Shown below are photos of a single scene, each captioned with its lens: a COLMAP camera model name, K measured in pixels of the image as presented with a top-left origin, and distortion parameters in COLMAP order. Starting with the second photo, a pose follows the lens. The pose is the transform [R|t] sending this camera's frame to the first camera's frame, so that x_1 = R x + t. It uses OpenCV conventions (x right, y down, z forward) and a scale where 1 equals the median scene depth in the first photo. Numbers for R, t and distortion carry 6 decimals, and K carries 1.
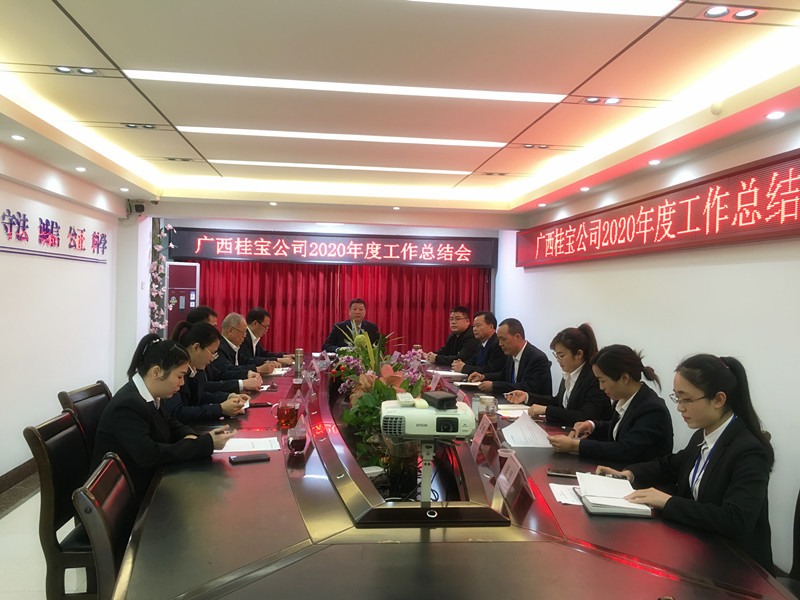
lens RADIAL K [[668.7, 0, 401.1], [0, 668.7, 299.5], [0, 0, 1]] dist [0.056557, -0.051620]
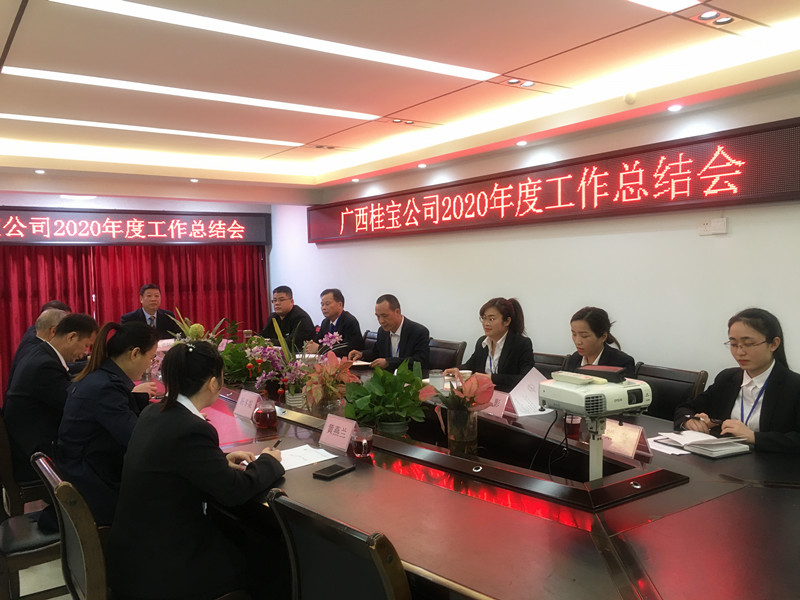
lens RADIAL K [[668.7, 0, 398.5], [0, 668.7, 301.1], [0, 0, 1]] dist [0.056557, -0.051620]
pose [[0.879337, -0.068072, 0.471309, -0.224437], [0.049932, 0.997454, 0.050905, -0.008649], [-0.473575, -0.021229, 0.880498, 0.085343]]
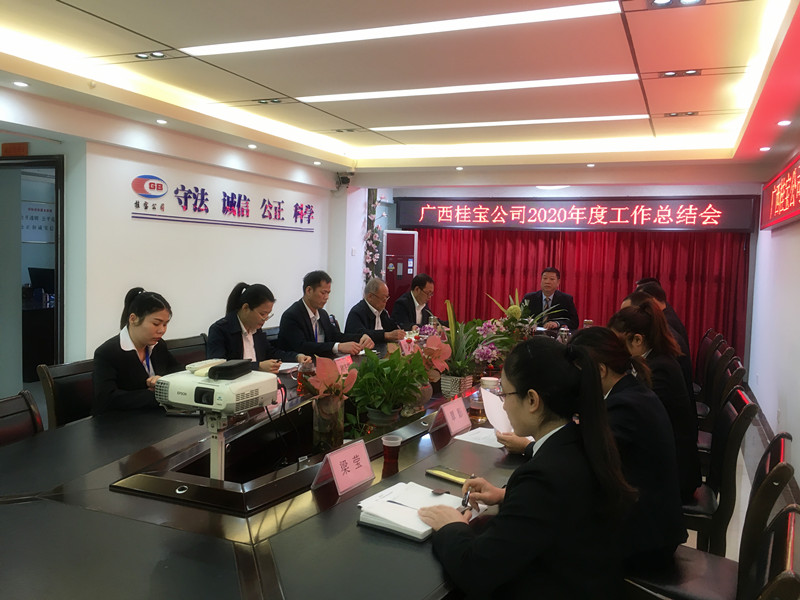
lens RADIAL K [[668.7, 0, 403.7], [0, 668.7, 301.5], [0, 0, 1]] dist [0.056557, -0.051620]
pose [[0.878872, 0.037747, -0.475562, 0.228562], [-0.015773, 0.998619, 0.050113, 0.003179], [0.476796, -0.036542, 0.878254, 0.105192]]
